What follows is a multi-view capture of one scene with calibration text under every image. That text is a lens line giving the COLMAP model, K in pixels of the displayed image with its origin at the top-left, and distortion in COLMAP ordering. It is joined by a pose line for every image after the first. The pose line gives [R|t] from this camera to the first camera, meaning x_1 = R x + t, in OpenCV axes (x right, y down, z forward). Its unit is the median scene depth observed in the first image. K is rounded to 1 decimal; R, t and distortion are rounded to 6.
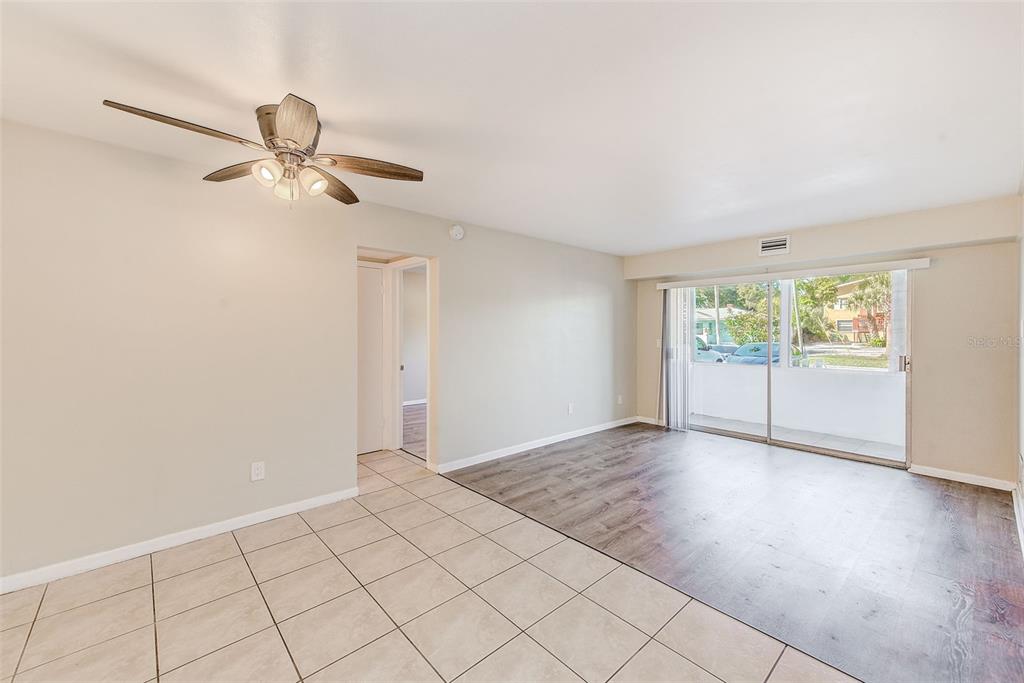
lens RADIAL K [[406.0, 0, 505.0], [0, 406.0, 334.7], [0, 0, 1]] dist [0.006988, 0.000561]
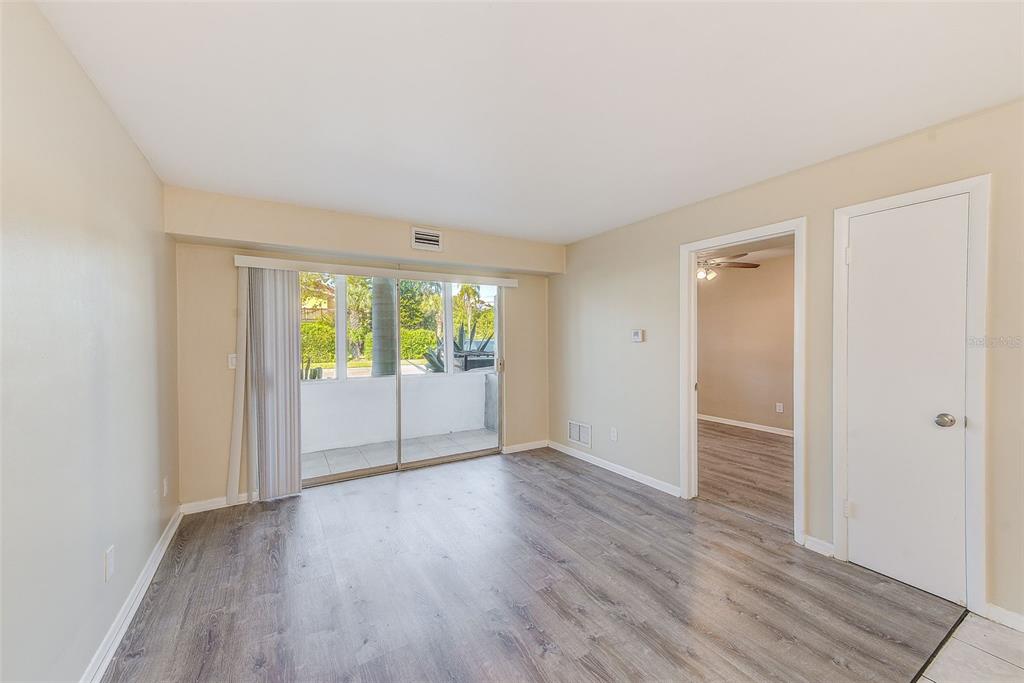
lens RADIAL K [[396.4, 0, 505.5], [0, 396.4, 342.5], [0, 0, 1]] dist [0.012607, -0.000029]
pose [[0.156019, -0.012644, 0.987673, -0.137554], [0.014049, 0.999845, 0.010581, -0.006624], [-0.987654, 0.012225, 0.156172, 0.662981]]
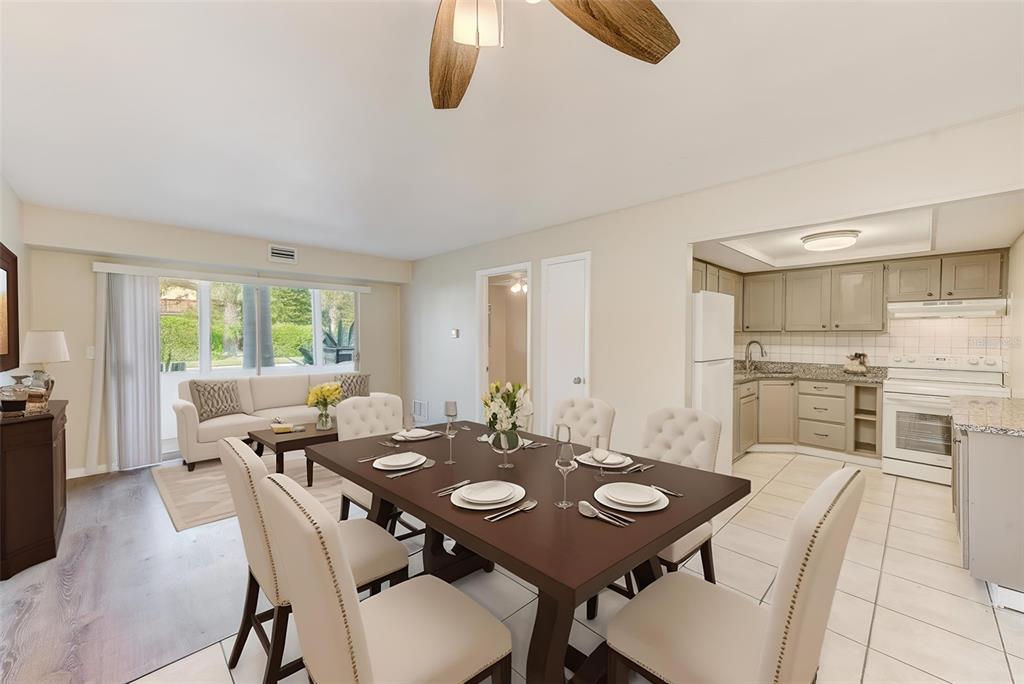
lens RADIAL K [[406.0, 0, 522.0], [0, 406.0, 342.5], [0, 0, 1]] dist [0.006988, 0.000561]
pose [[-0.092262, -0.019467, 0.995544, -0.430374], [0.006591, 0.999775, 0.020161, -0.004734], [-0.995713, 0.008422, -0.092113, 0.448114]]
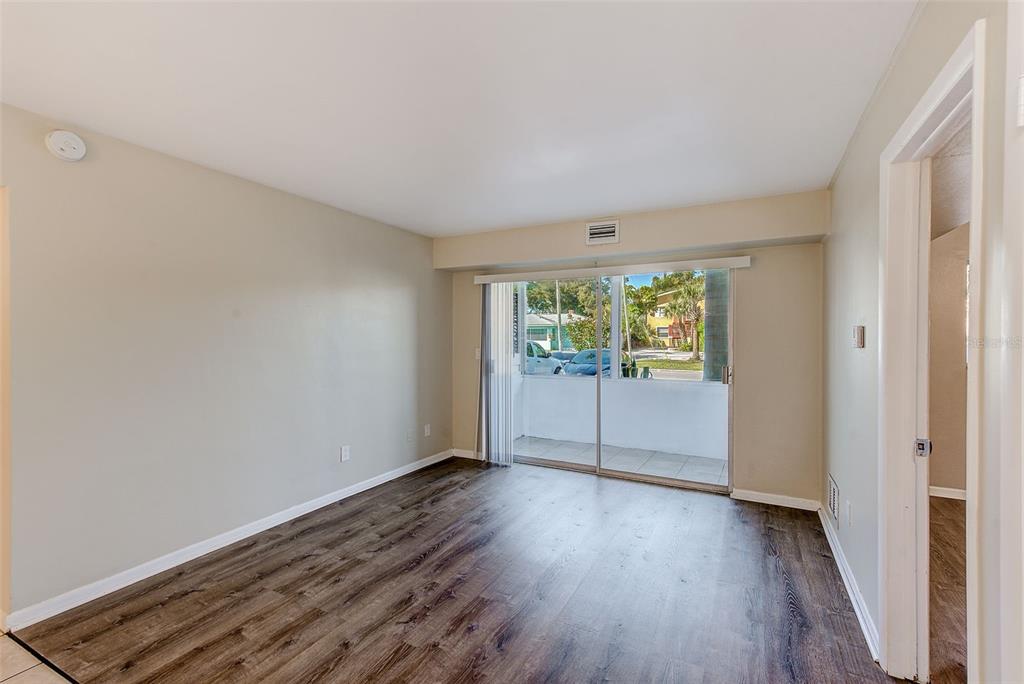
lens RADIAL K [[448.6, 0, 519.1], [0, 448.6, 338.5], [0, 0, 1]] dist [0.010978, -0.000715]
pose [[0.926340, 0.001095, 0.376686, 0.160838], [0.000406, 0.999992, -0.003905, -0.004592], [-0.376688, 0.003771, 0.926333, 0.222310]]
